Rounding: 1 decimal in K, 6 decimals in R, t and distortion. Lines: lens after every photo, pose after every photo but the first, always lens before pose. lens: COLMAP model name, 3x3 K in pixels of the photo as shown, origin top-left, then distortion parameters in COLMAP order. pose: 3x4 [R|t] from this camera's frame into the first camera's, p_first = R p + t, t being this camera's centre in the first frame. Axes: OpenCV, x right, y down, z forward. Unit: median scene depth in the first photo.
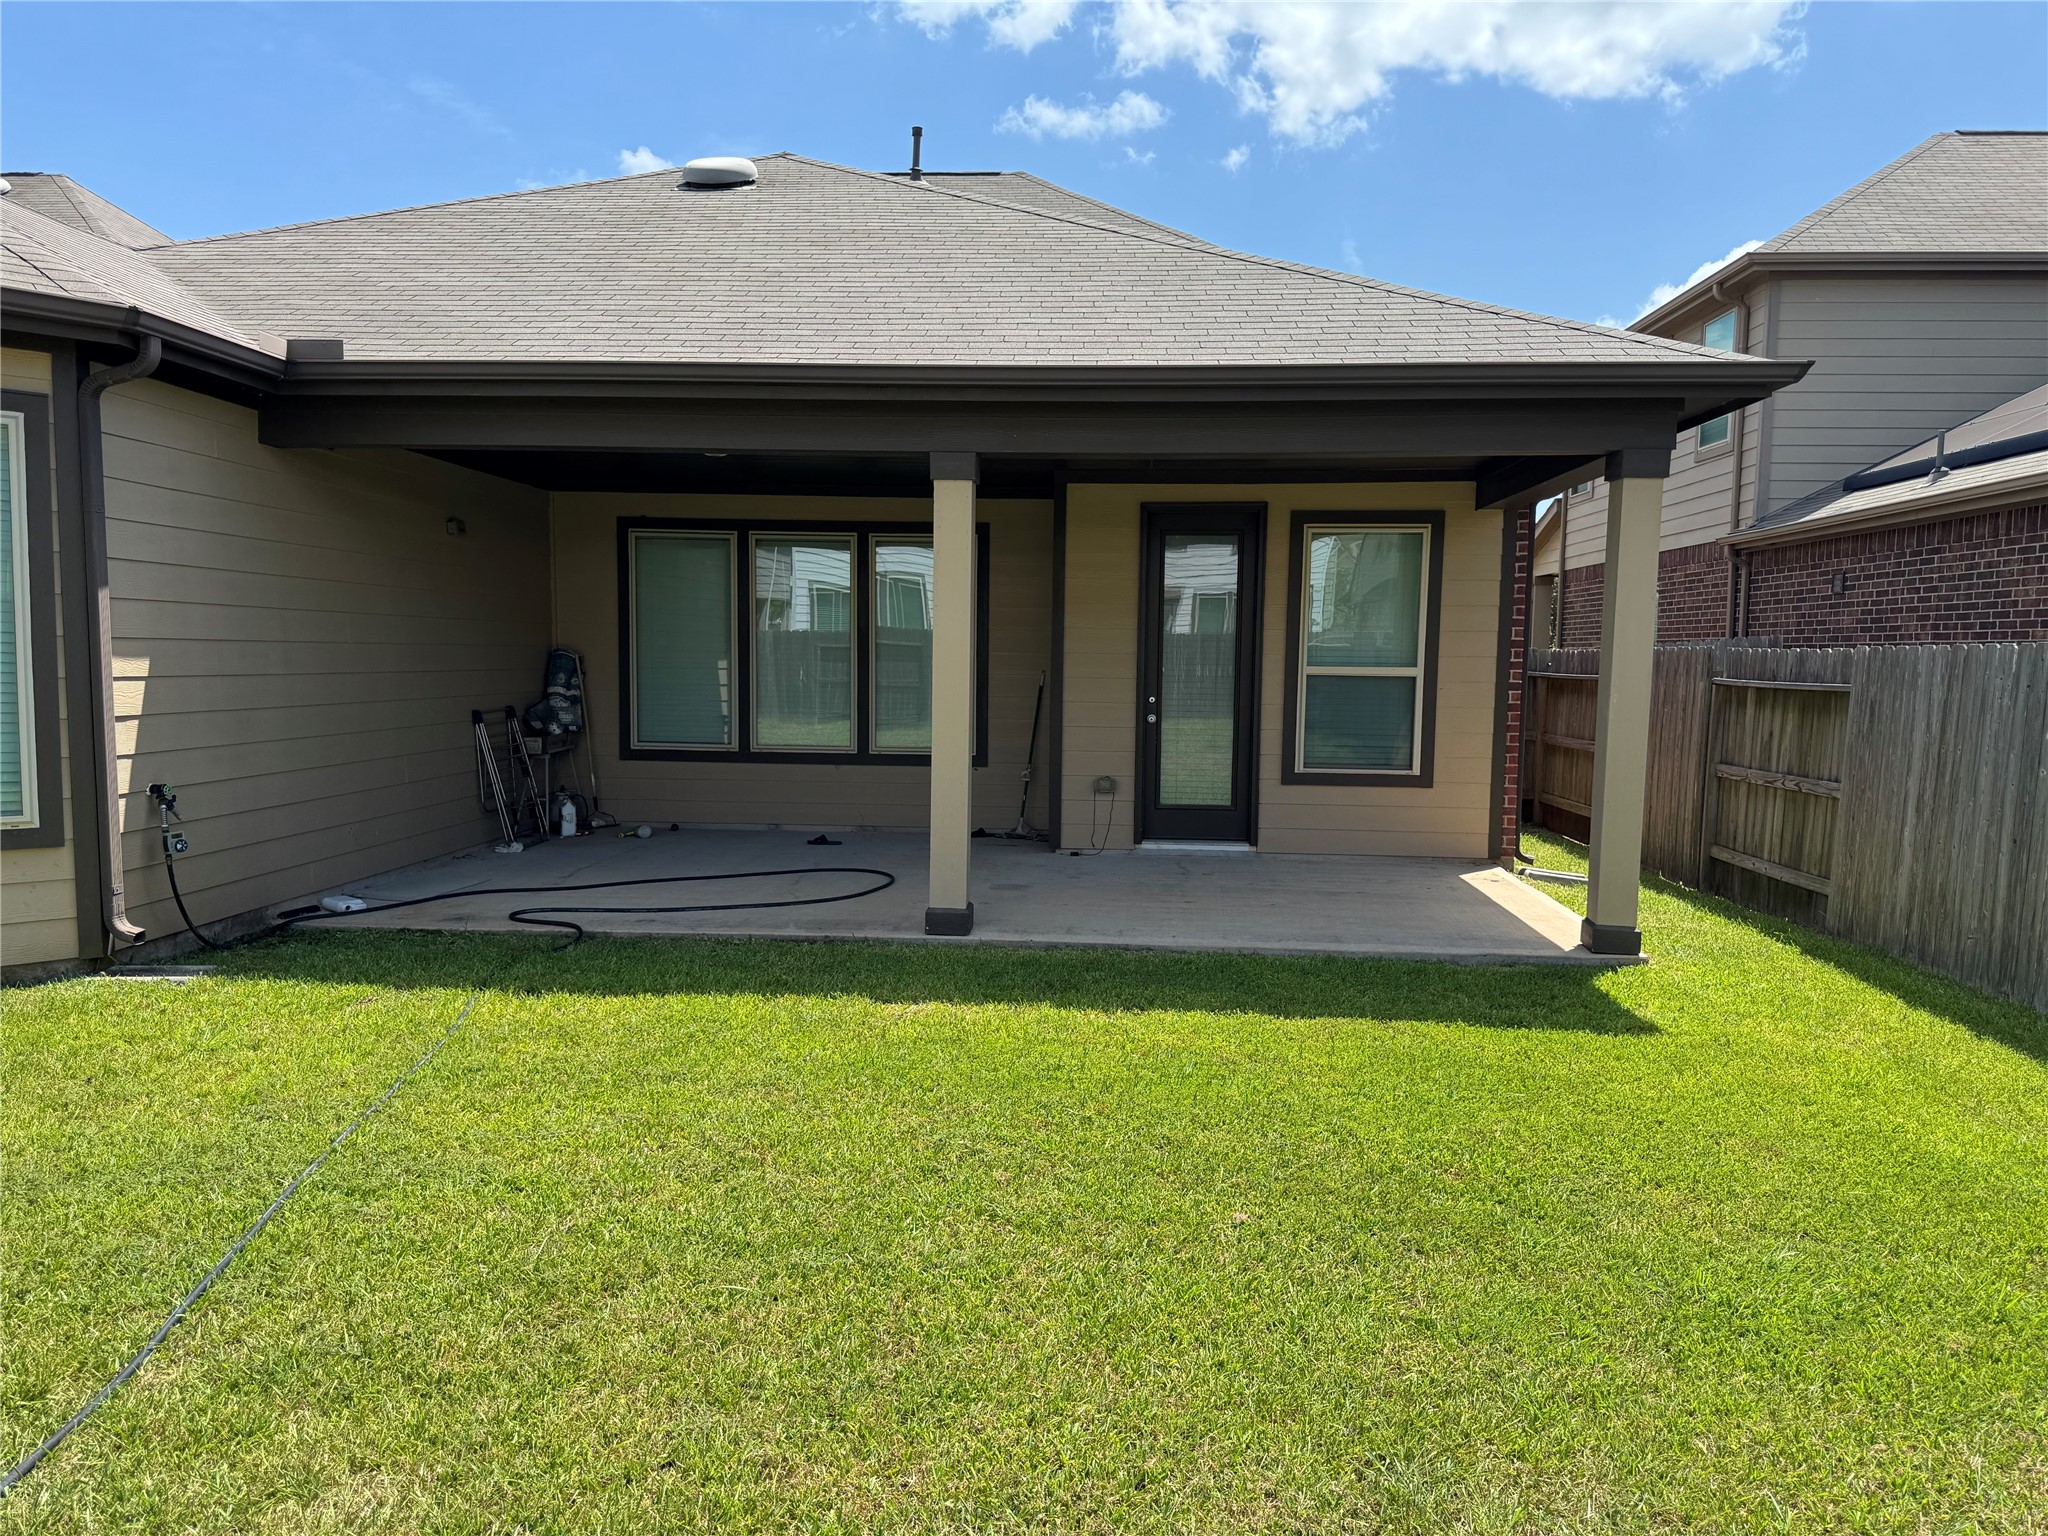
lens RADIAL K [[1451.3, 0, 1024.0], [0, 1451.3, 768.0], [0, 0, 1]] dist [0.163689, -0.330060]
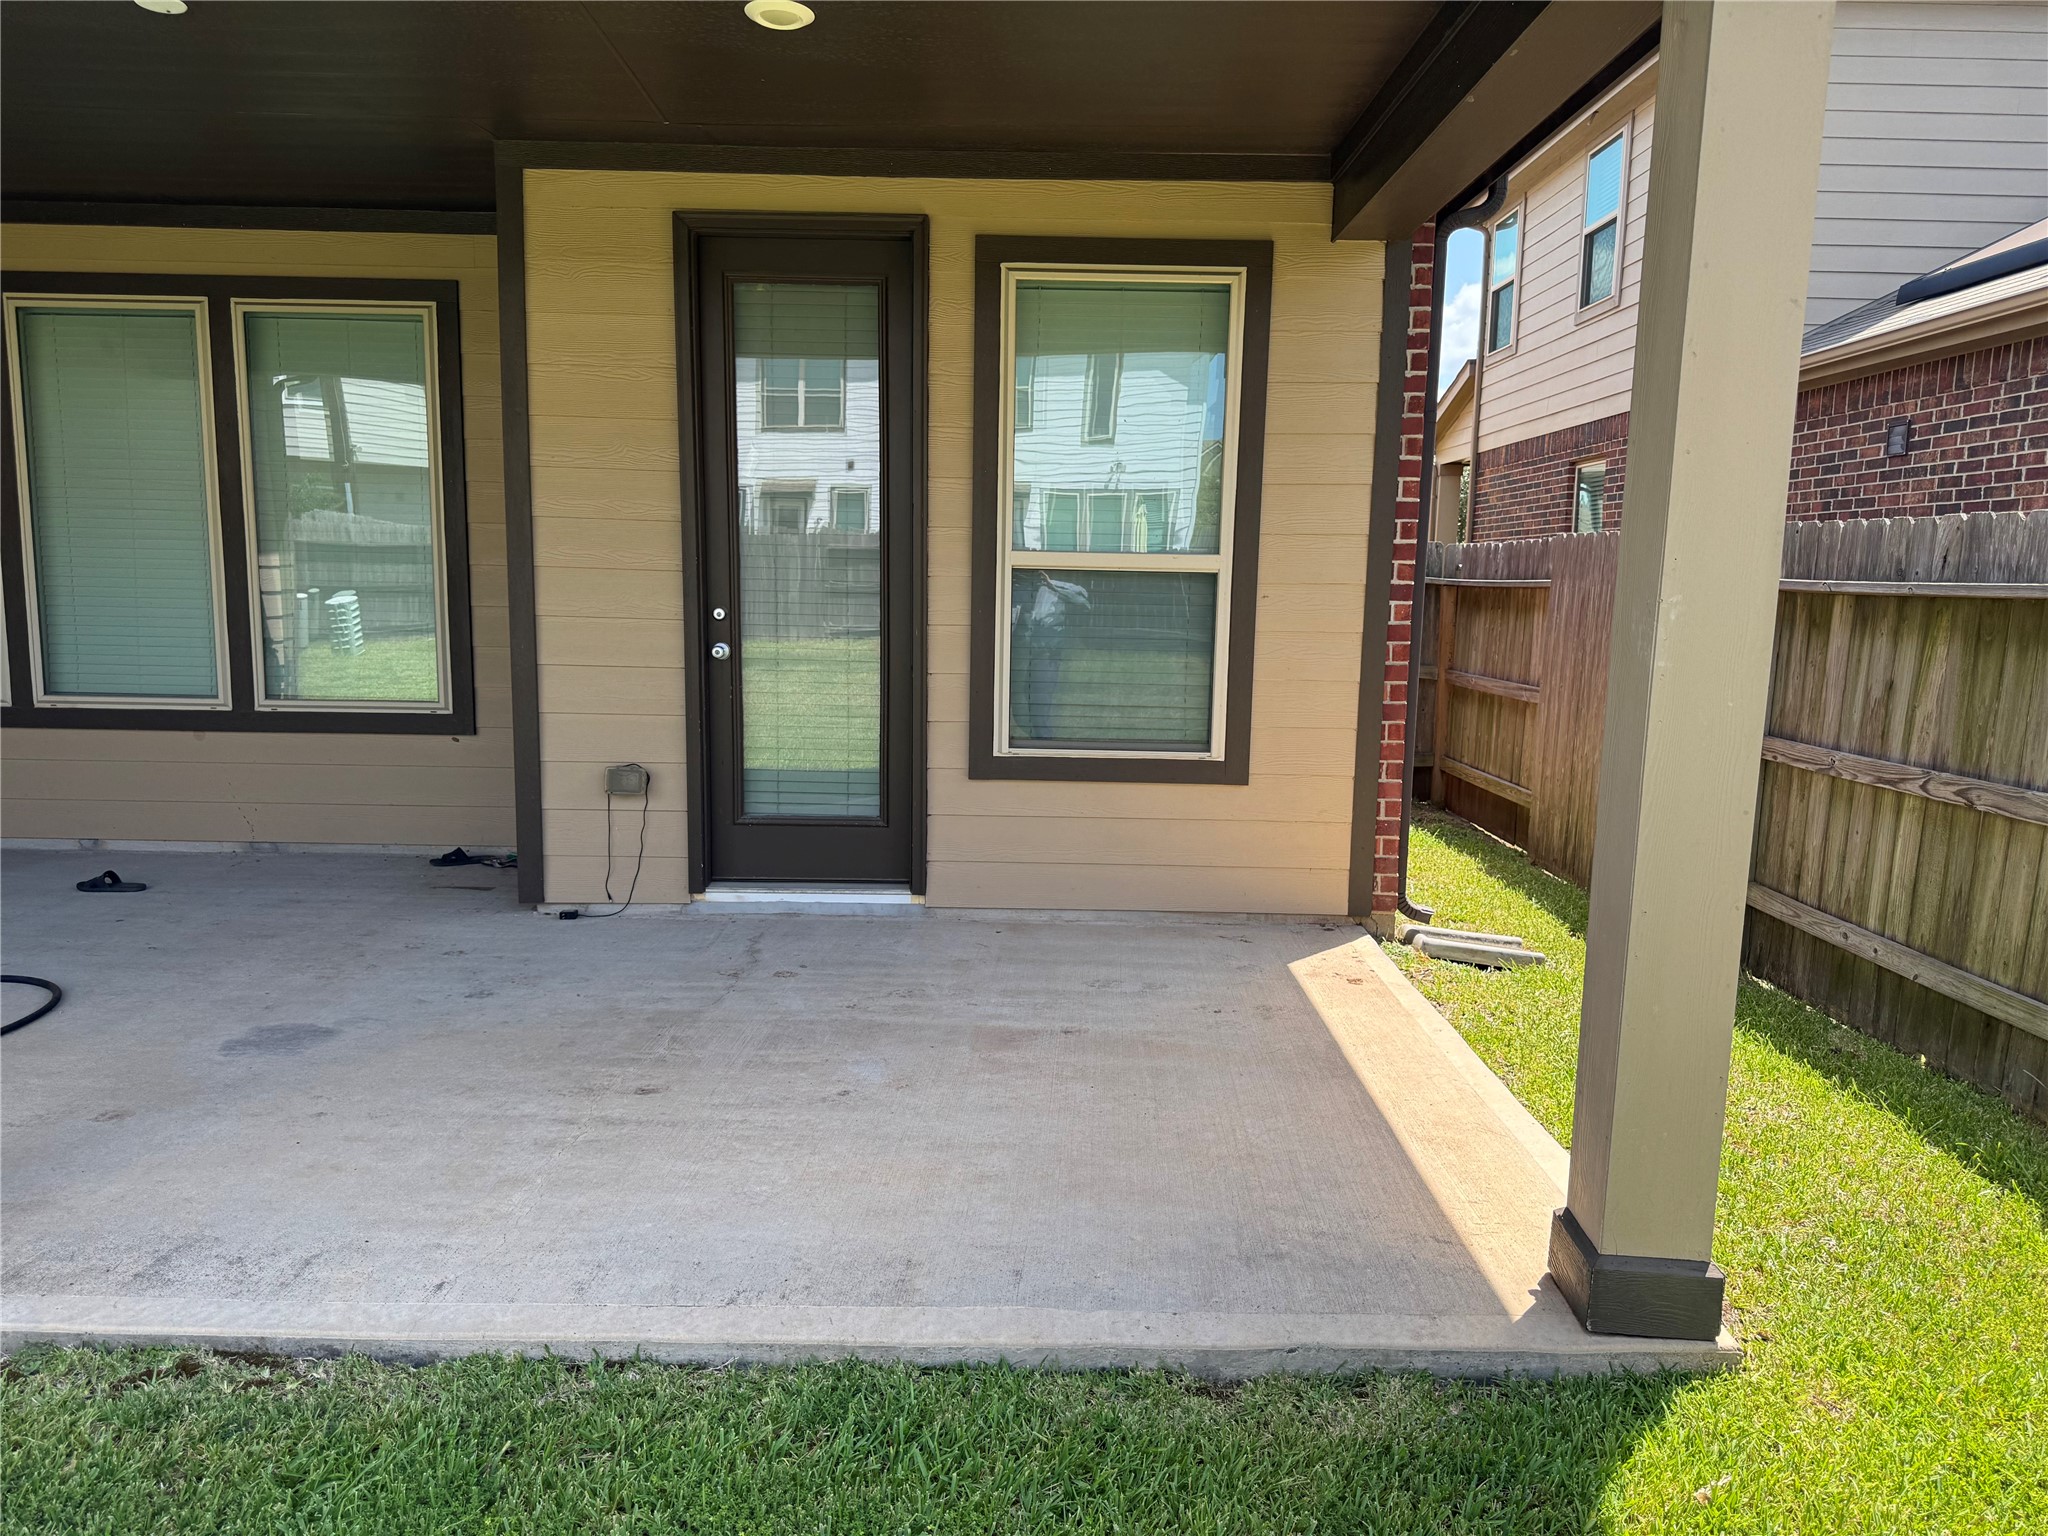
lens RADIAL K [[1427.0, 0, 1030.4], [0, 1427.0, 785.8], [0, 0, 1]] dist [0.090928, -0.125328]
pose [[0.998202, -0.004191, 0.059794, 0.168120], [0.000079, 0.997644, 0.068598, -0.021370], [-0.059941, -0.068469, 0.995851, 0.486957]]
